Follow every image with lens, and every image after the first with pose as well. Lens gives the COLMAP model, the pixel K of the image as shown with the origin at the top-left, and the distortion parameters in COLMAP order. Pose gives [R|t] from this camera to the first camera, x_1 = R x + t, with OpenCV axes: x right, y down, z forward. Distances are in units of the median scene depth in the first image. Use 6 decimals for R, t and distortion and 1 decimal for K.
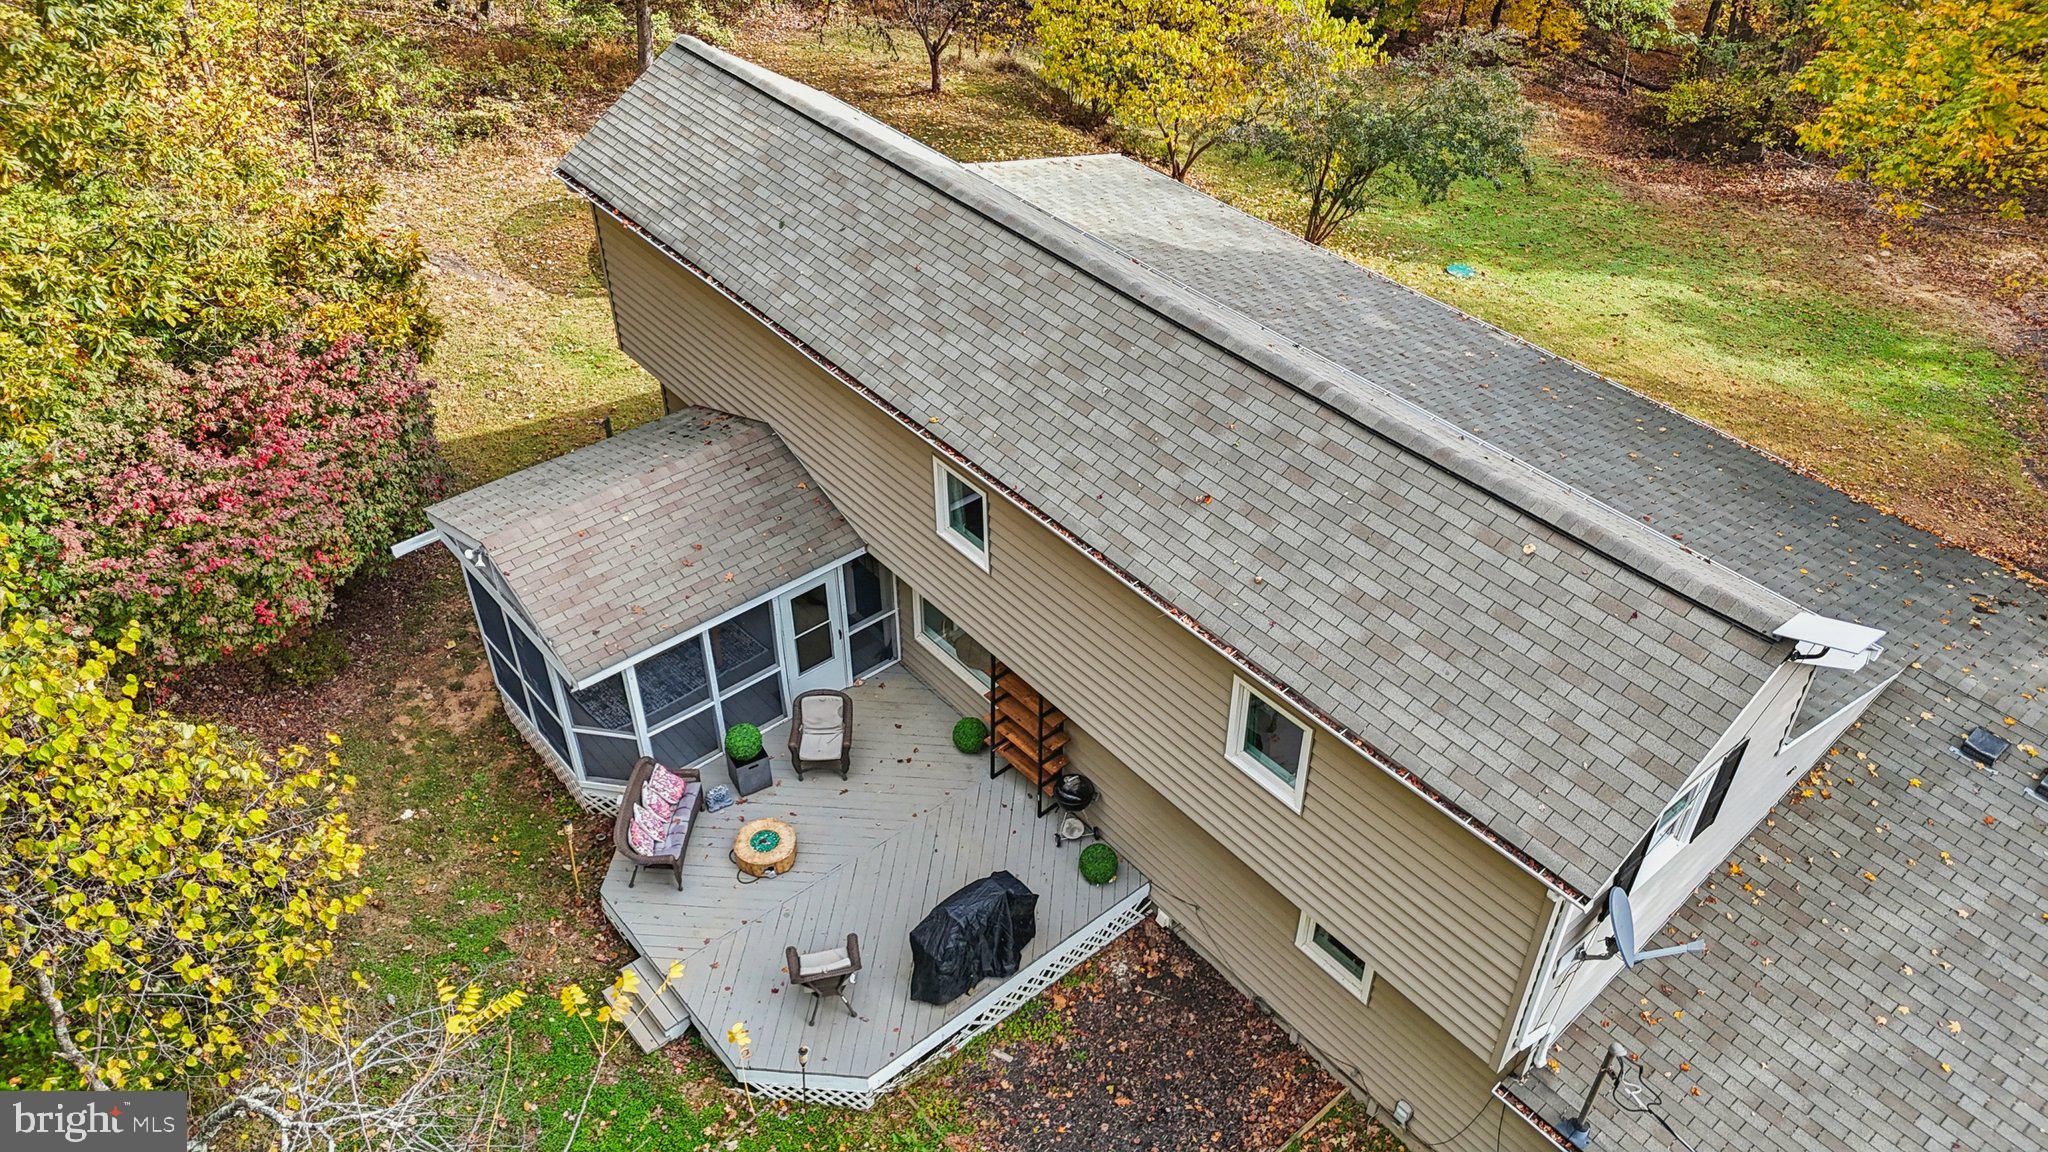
lens RADIAL K [[1490.8, 0, 1040.4], [0, 1490.8, 587.5], [0, 0, 1]] dist [0.032948, -0.030045]
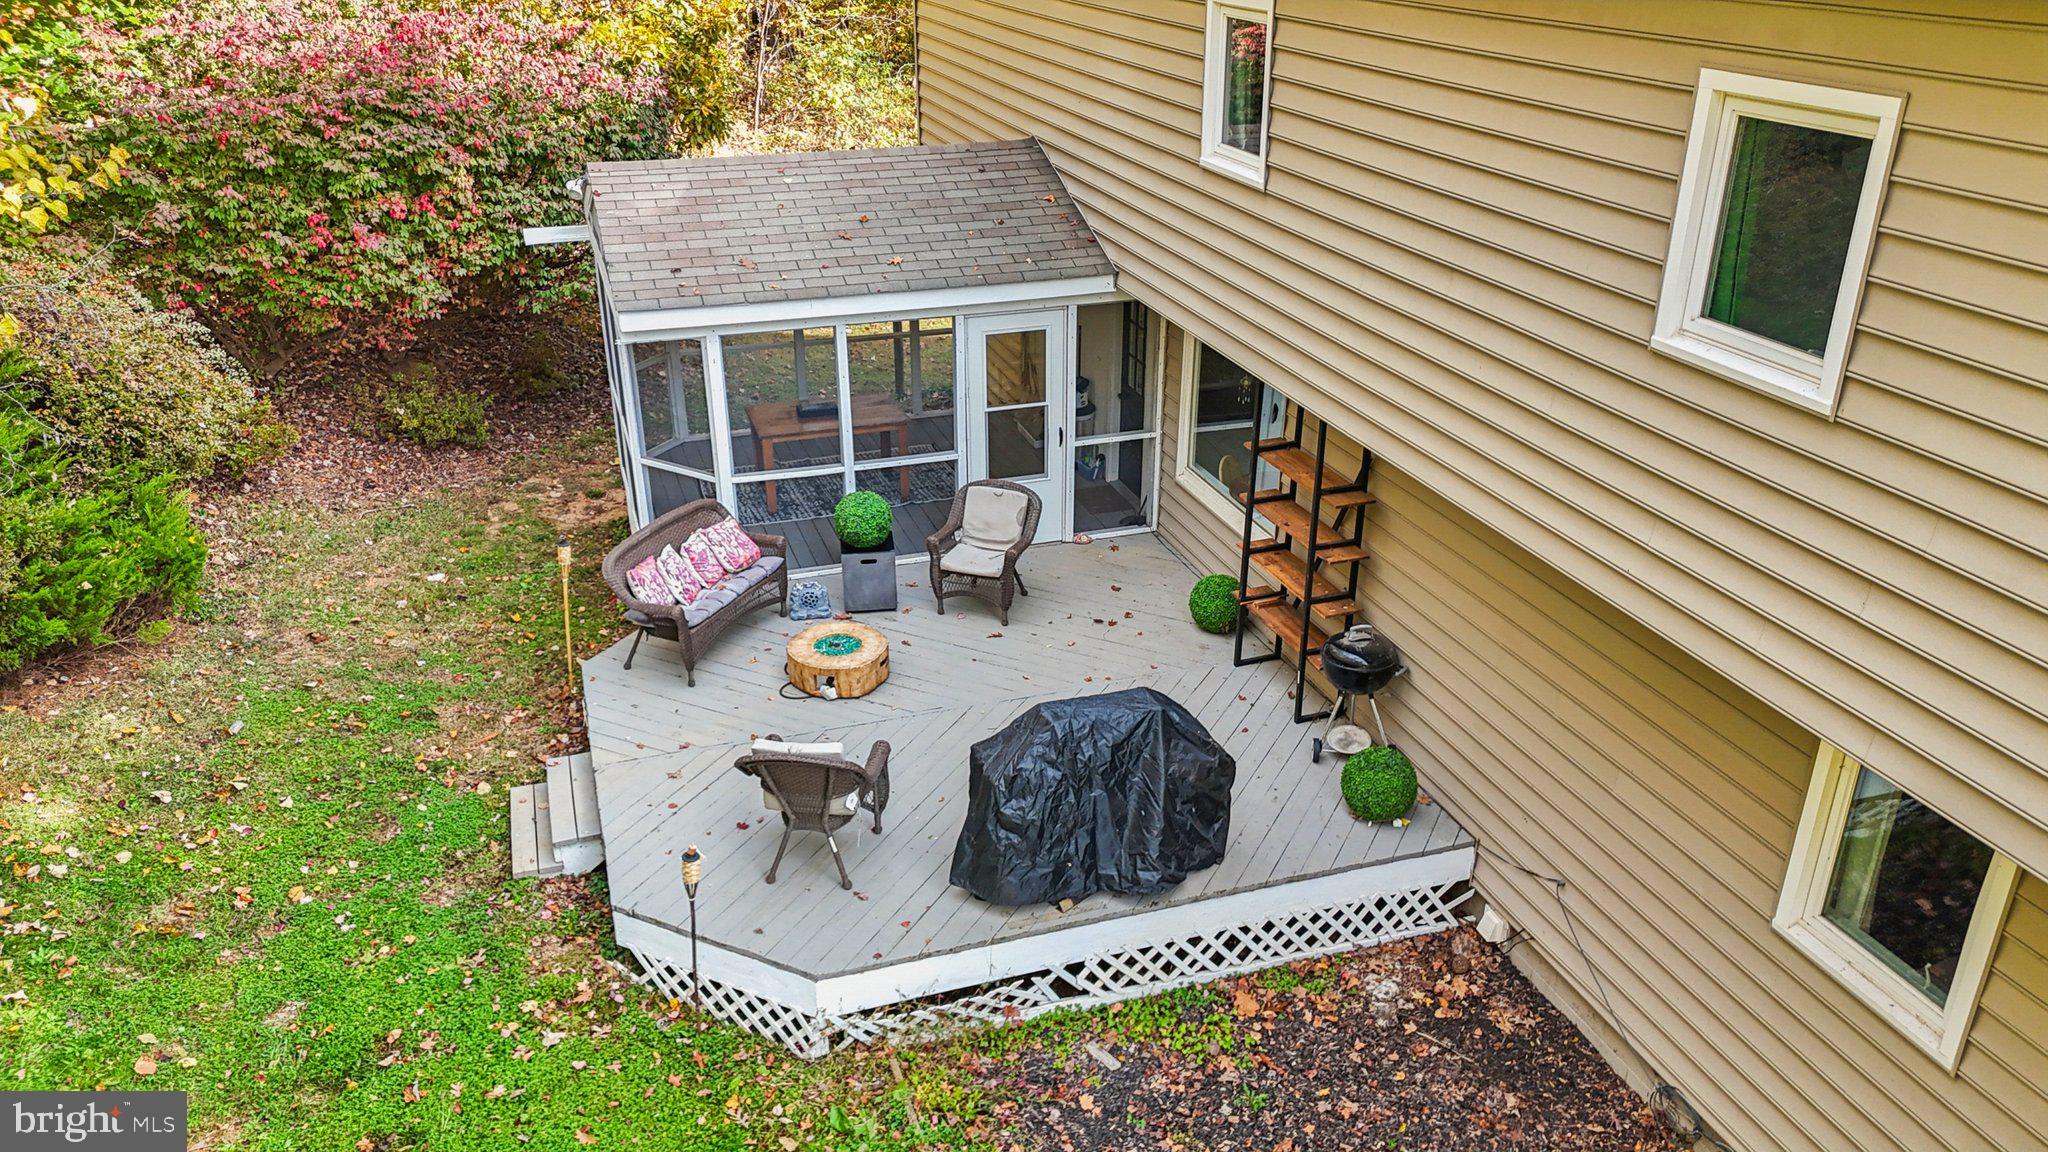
lens RADIAL K [[1490.8, 0, 1026.5], [0, 1490.8, 557.4], [0, 0, 1]] dist [0.032948, -0.030045]
pose [[0.927562, 0.146055, -0.343943, 0.095341], [-0.235423, 0.943212, -0.234367, 0.267760], [0.290180, 0.298362, 0.909272, 0.467018]]
